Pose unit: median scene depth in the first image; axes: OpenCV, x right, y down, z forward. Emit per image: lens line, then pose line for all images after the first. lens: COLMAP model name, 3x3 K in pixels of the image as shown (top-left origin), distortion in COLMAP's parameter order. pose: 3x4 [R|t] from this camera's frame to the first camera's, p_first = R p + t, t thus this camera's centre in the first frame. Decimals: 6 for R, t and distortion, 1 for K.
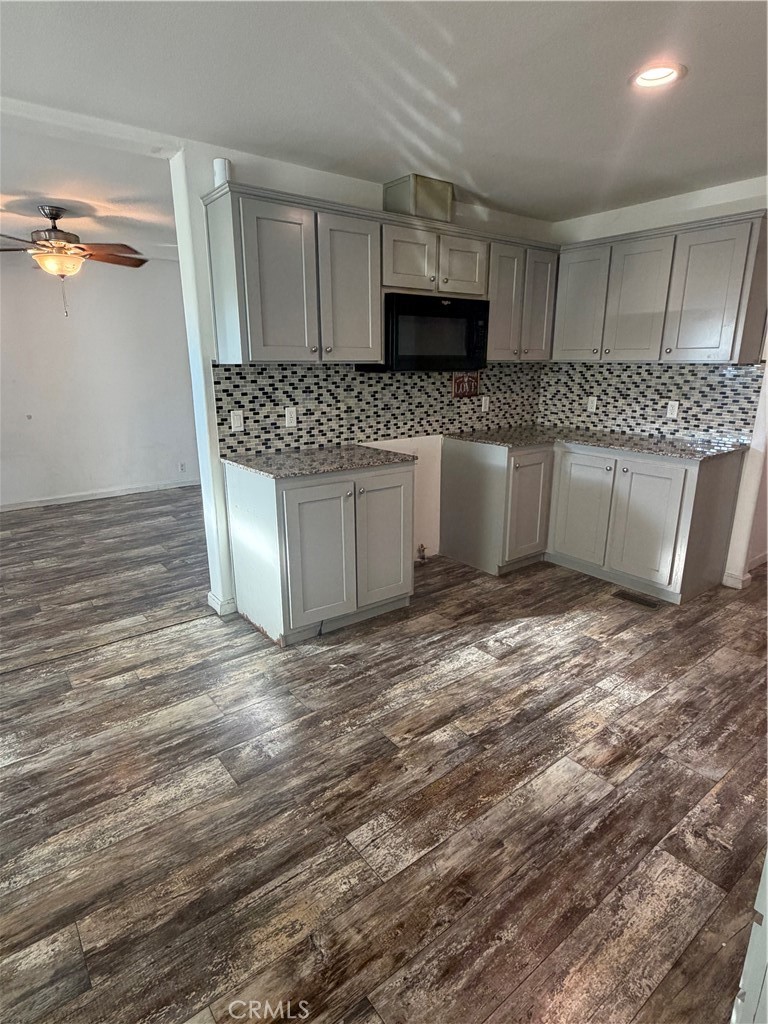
lens RADIAL K [[557.4, 0, 384.0], [0, 557.4, 512.0], [0, 0, 1]] dist [0.000205, -0.001041]
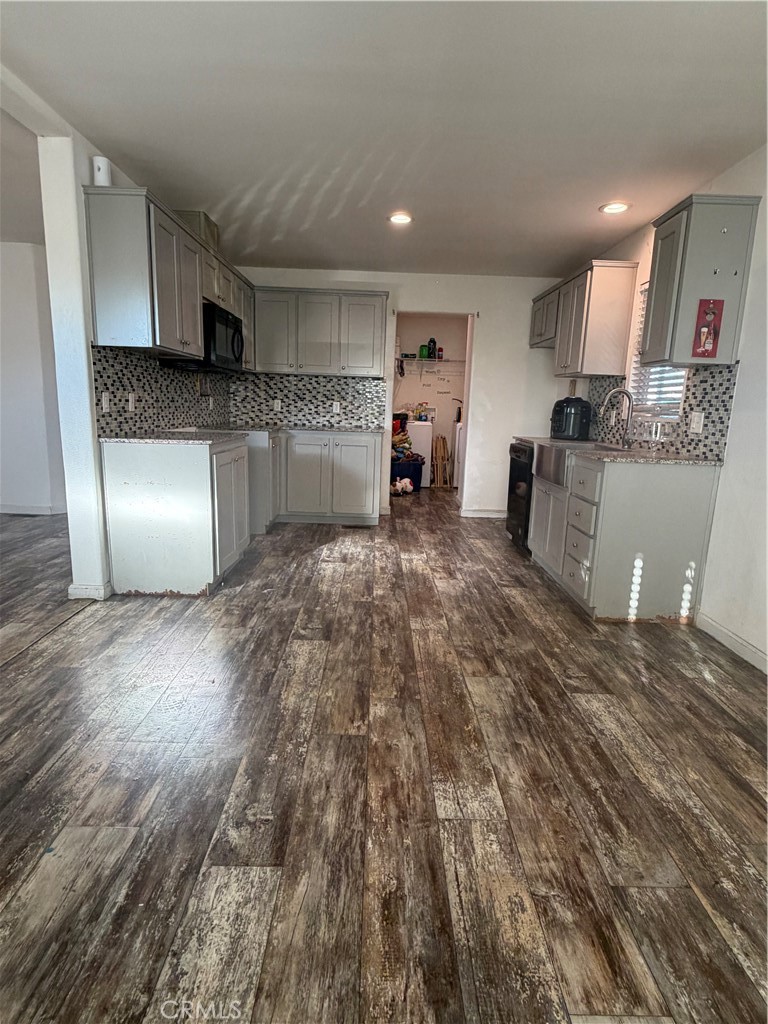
lens RADIAL K [[557.4, 0, 384.0], [0, 557.4, 512.0], [0, 0, 1]] dist [0.000205, -0.001041]
pose [[0.604391, -0.129924, 0.786023, -0.809006], [0.176983, 0.983856, 0.026538, 0.102221], [-0.776781, 0.123073, 0.617628, -0.011226]]
